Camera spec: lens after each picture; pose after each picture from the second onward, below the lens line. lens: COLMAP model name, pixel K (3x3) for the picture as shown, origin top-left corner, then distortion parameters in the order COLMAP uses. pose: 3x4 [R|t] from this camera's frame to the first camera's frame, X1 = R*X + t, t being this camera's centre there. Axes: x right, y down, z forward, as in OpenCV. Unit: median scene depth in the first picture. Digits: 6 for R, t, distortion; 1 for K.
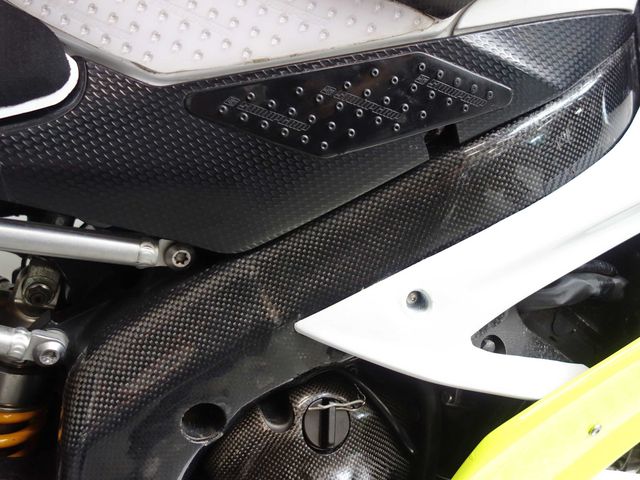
lens RADIAL K [[564.8, 0, 320.0], [0, 564.8, 240.0], [0, 0, 1]] dist [-0.002259, -0.003502]
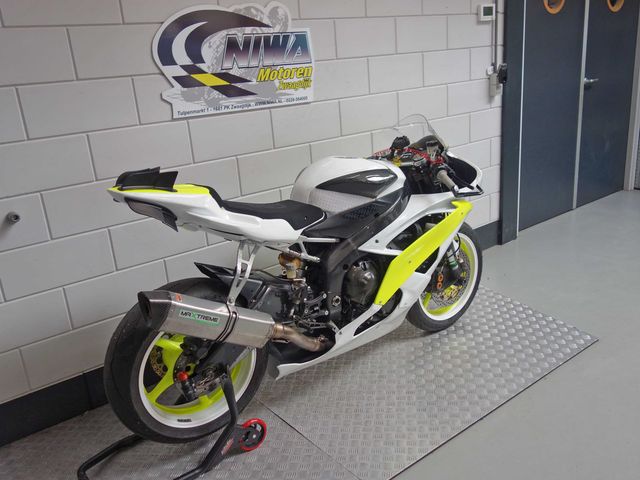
lens RADIAL K [[564.8, 0, 320.0], [0, 564.8, 240.0], [0, 0, 1]] dist [-0.002259, -0.003502]
pose [[0.965055, -0.155186, 0.211153, -1.659256], [0.170539, 0.983733, -0.056441, 0.325624], [-0.198959, 0.090478, 0.975822, -4.701732]]
